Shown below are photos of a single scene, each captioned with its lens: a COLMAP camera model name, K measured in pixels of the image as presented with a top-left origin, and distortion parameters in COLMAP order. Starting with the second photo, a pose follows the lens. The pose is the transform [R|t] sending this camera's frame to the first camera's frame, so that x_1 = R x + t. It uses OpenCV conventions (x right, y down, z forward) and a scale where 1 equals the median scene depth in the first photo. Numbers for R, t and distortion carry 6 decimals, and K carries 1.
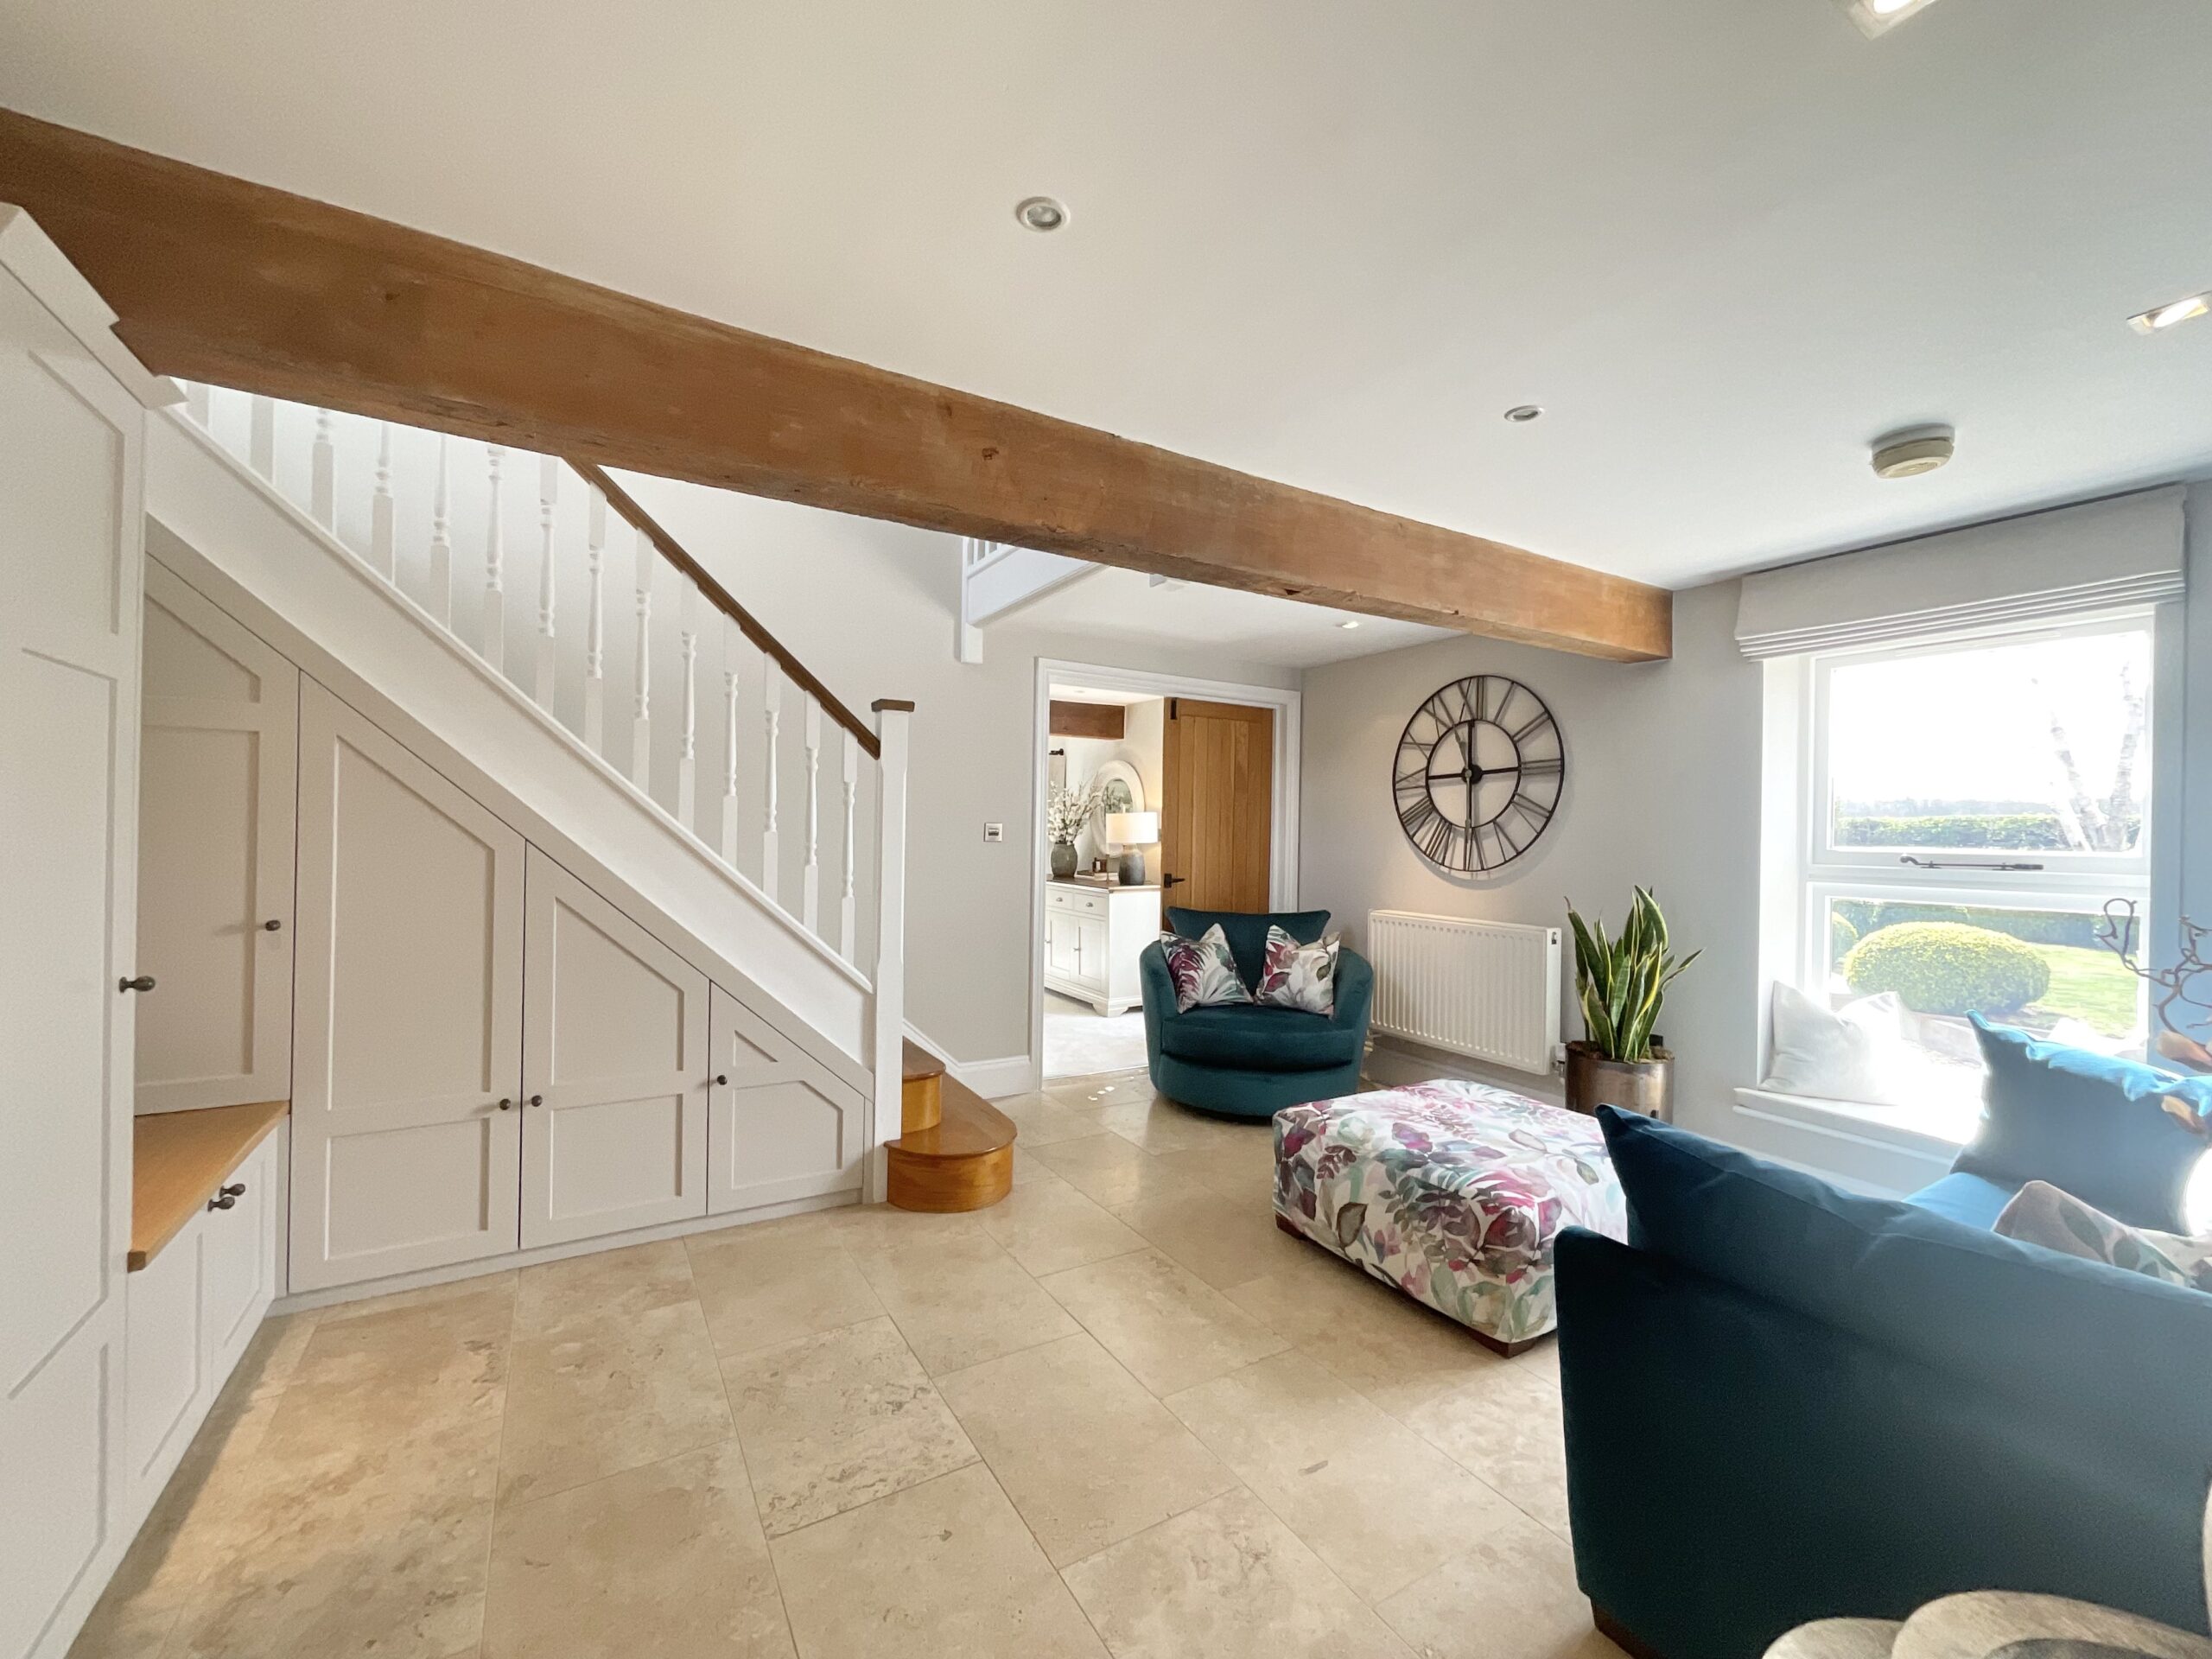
lens RADIAL K [[900.7, 0, 1109.9], [0, 900.7, 831.6], [0, 0, 1]] dist [0.001753, 0.001290]
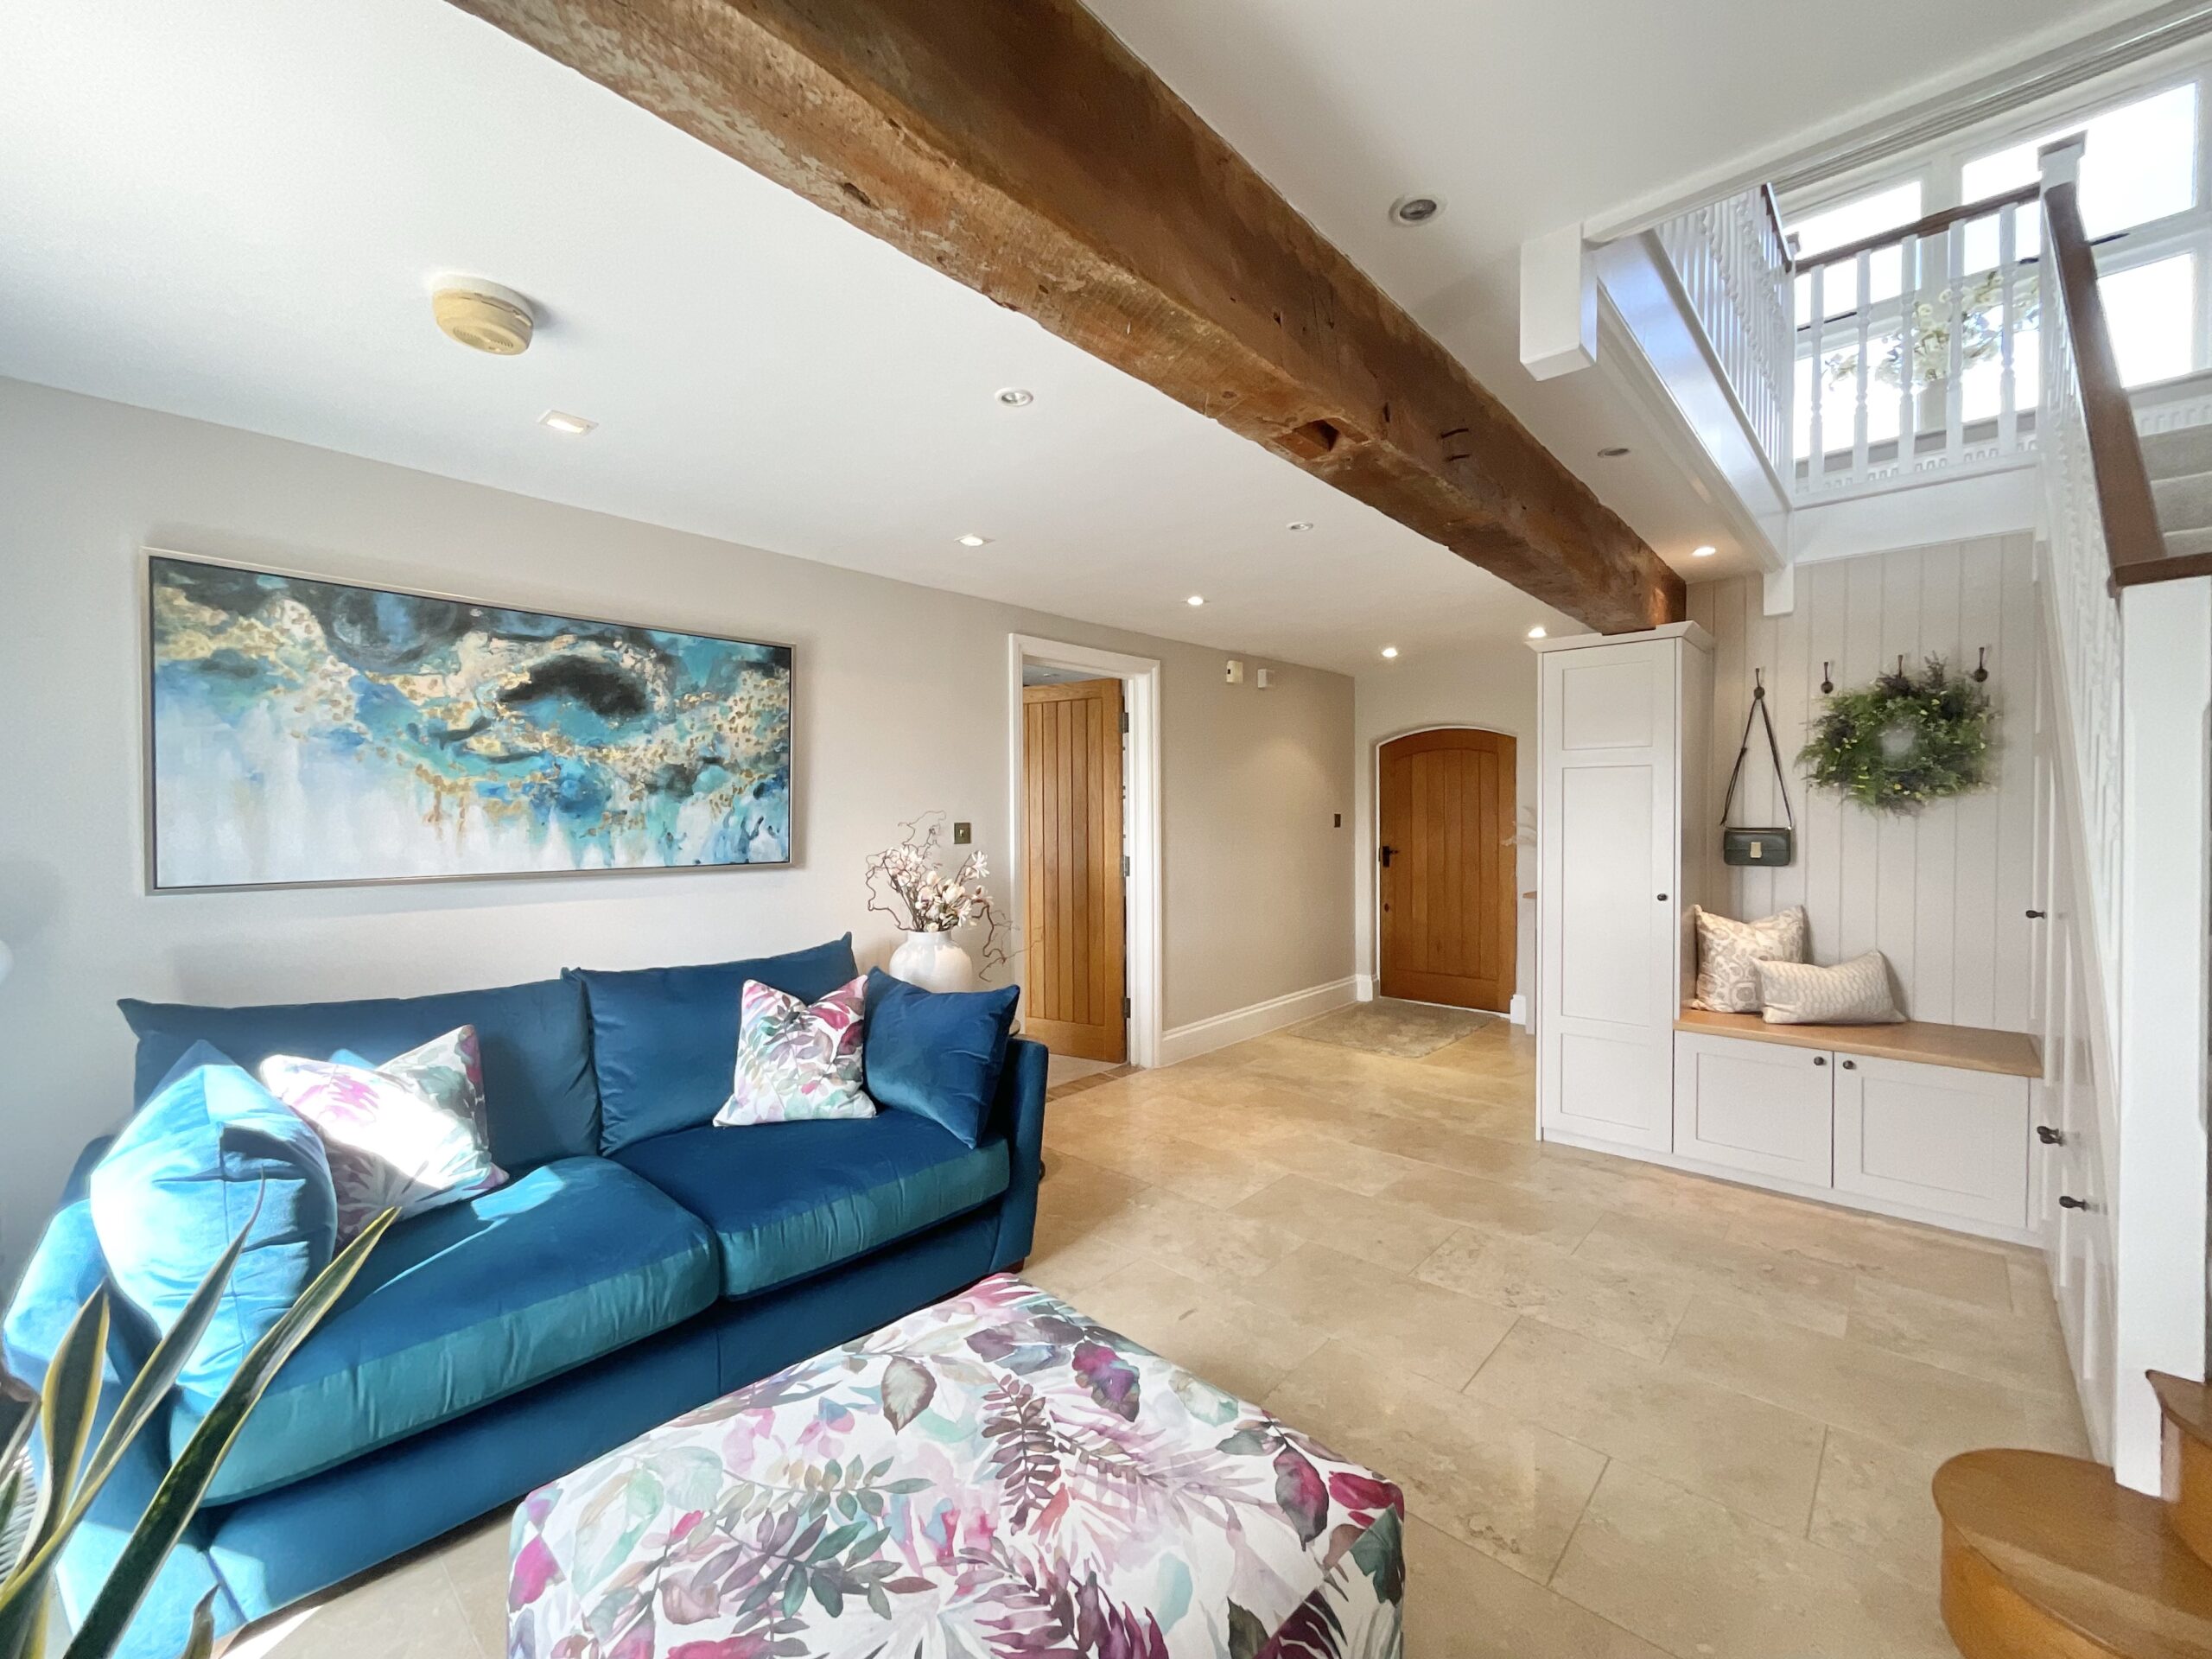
lens RADIAL K [[900.7, 0, 1102.4], [0, 900.7, 825.8], [0, 0, 1]] dist [0.001753, 0.001290]
pose [[-0.961046, -0.008208, -0.276266, 0.512867], [-0.009723, 0.999944, 0.004118, -0.005849], [0.276217, 0.006644, -0.961072, 1.593294]]
